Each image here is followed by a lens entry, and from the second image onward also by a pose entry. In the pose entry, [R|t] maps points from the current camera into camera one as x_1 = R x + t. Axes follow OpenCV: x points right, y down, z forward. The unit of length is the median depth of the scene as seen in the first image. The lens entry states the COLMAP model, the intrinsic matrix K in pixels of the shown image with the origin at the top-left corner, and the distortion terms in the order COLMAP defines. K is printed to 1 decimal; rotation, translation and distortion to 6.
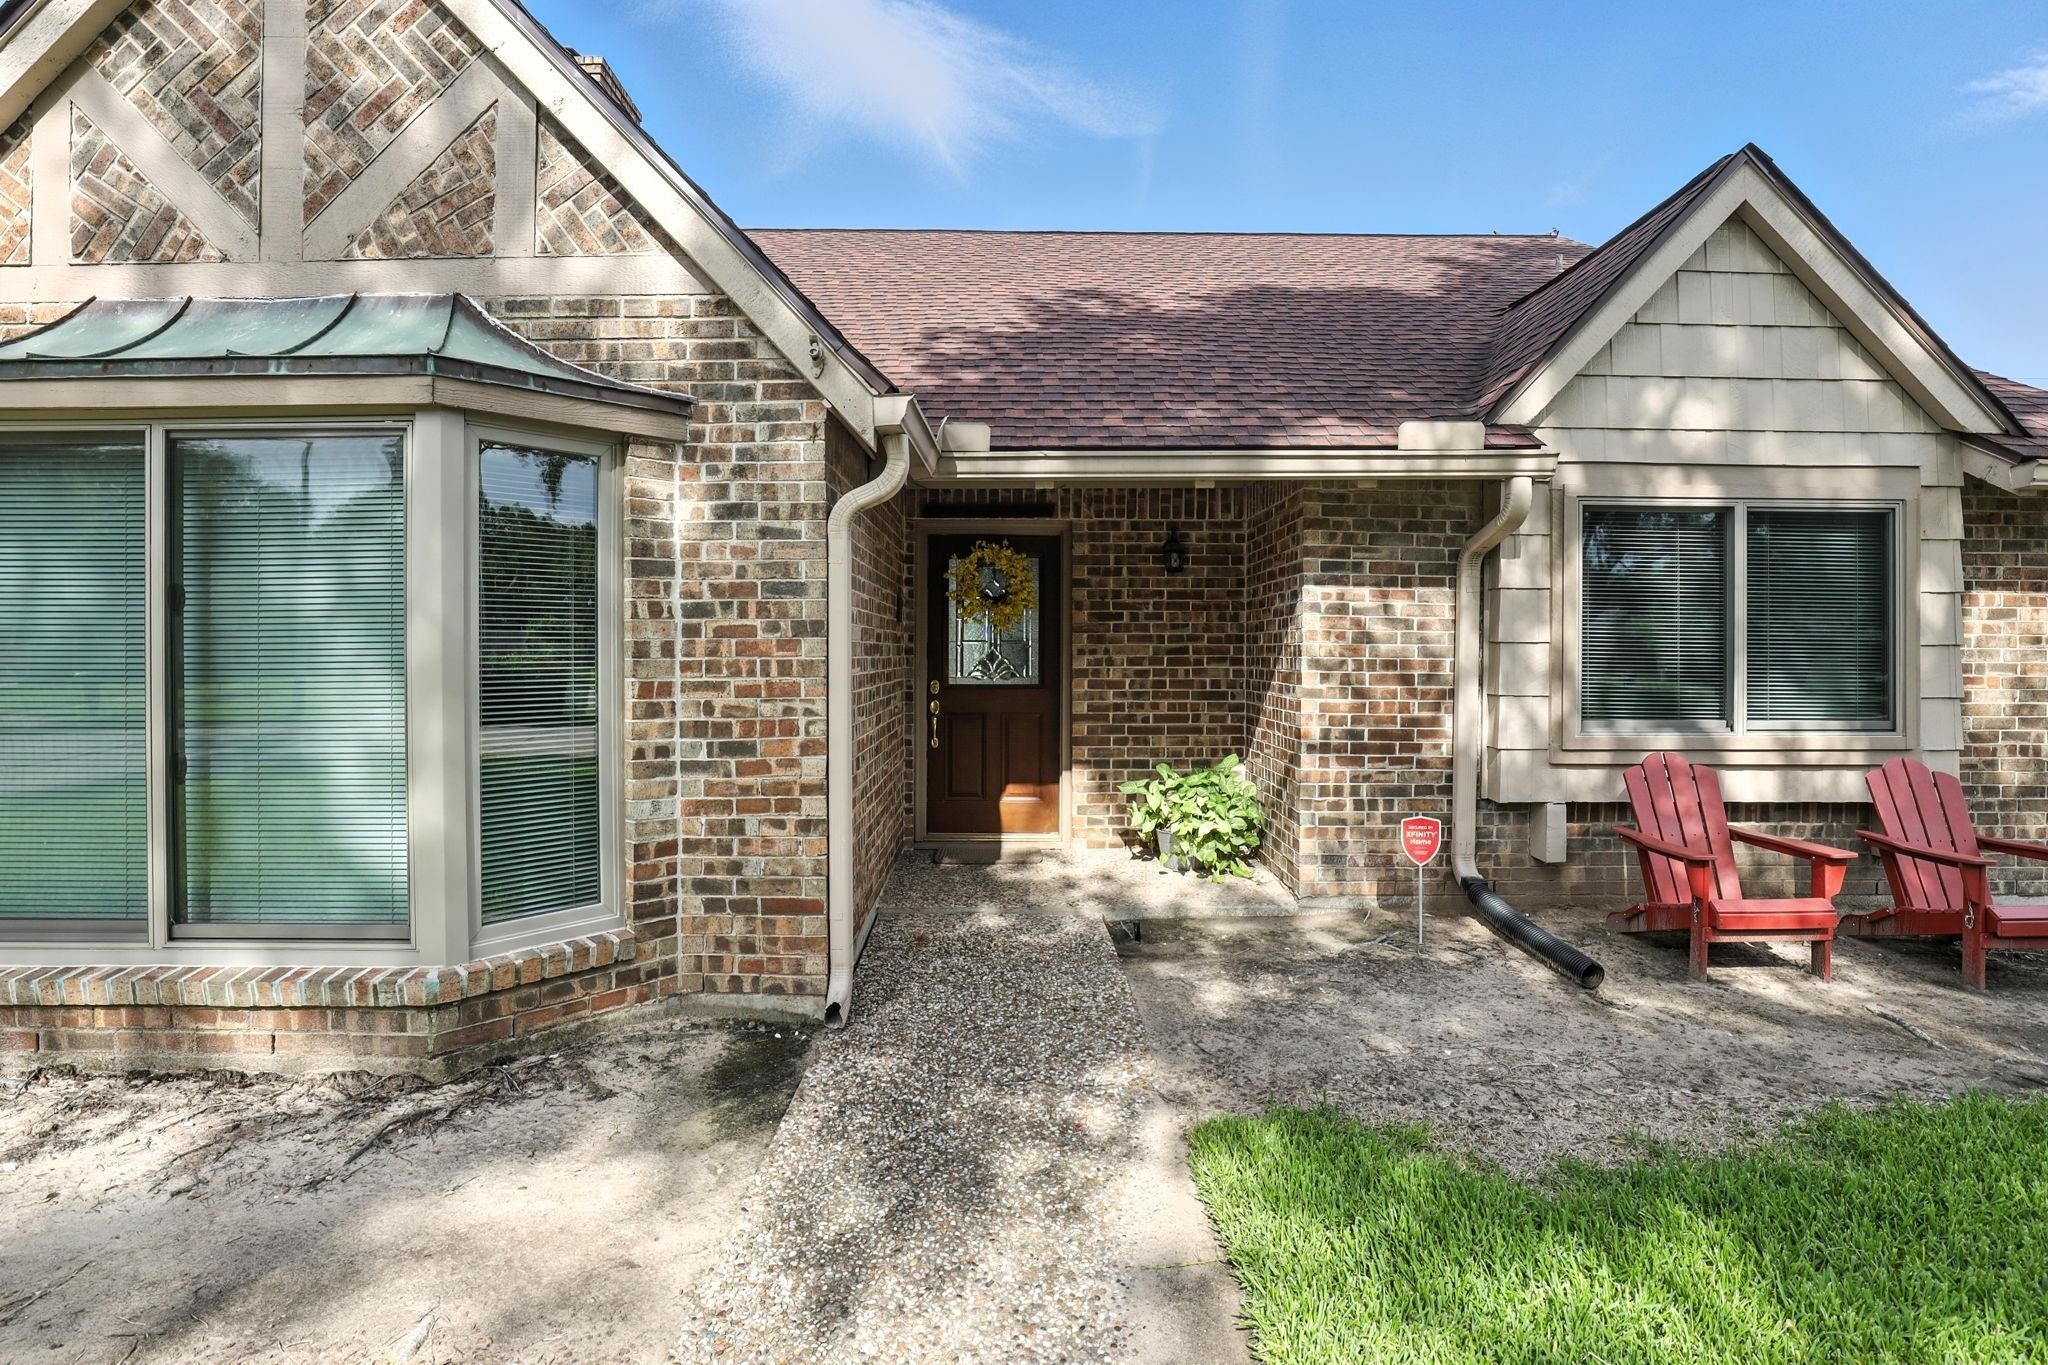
lens RADIAL K [[1007.2, 0, 1023.1], [0, 1007.2, 652.5], [0, 0, 1]] dist [-0.024011, 0.001086]
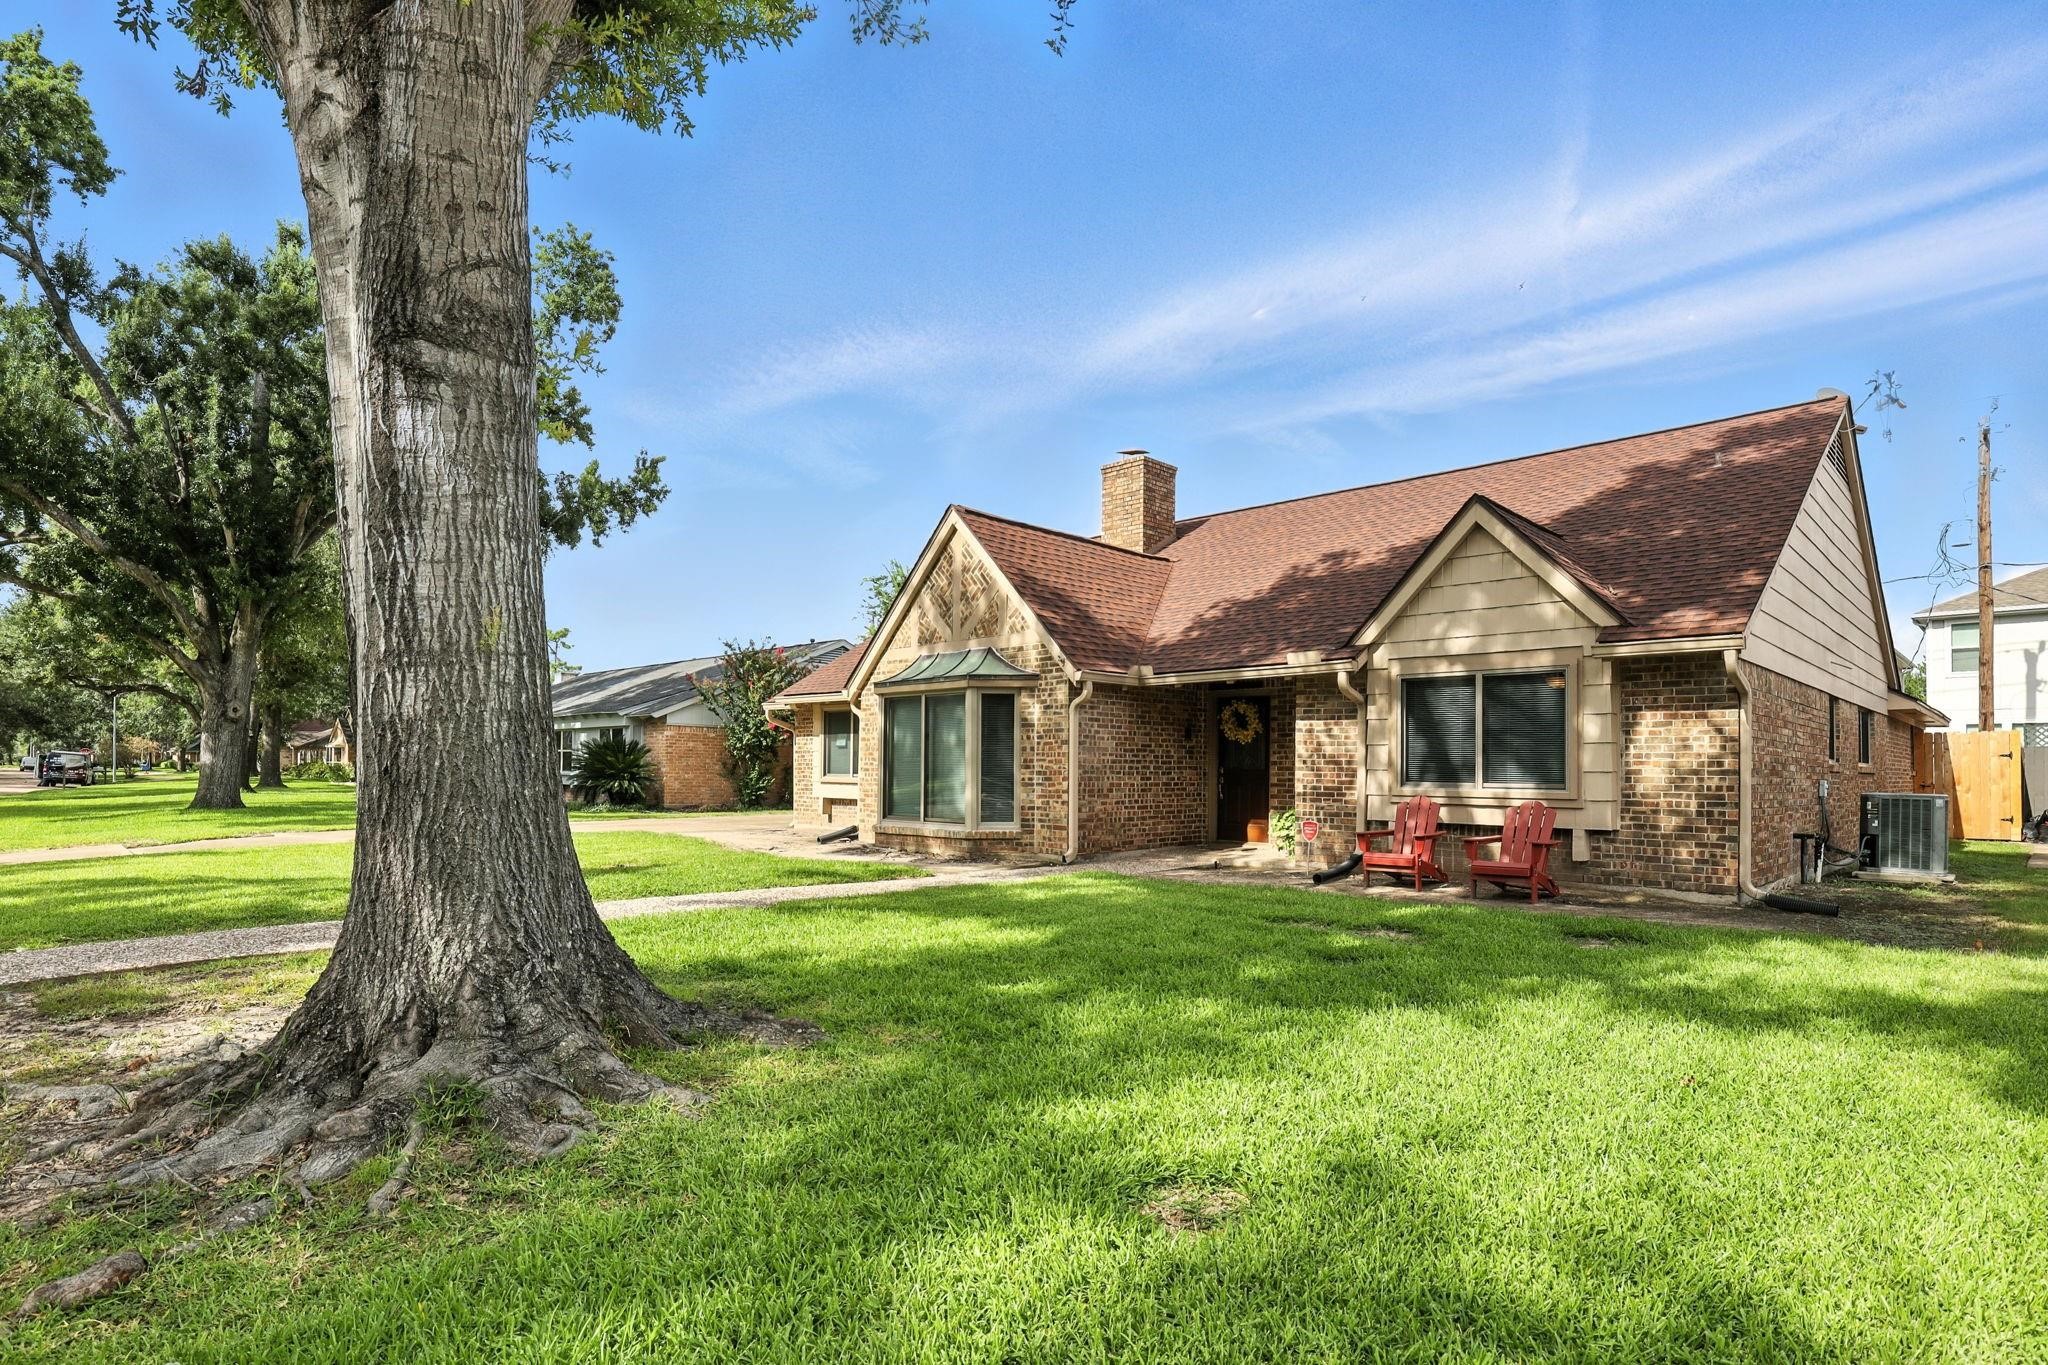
lens RADIAL K [[980.6, 0, 1023.9], [0, 980.6, 712.9], [0, 0, 1]] dist [-0.029716, 0.006323]
pose [[0.715170, -0.035037, -0.698072, 1.441747], [-0.007768, 0.998283, -0.058062, 0.049897], [0.698907, 0.046947, 0.713670, -1.028815]]
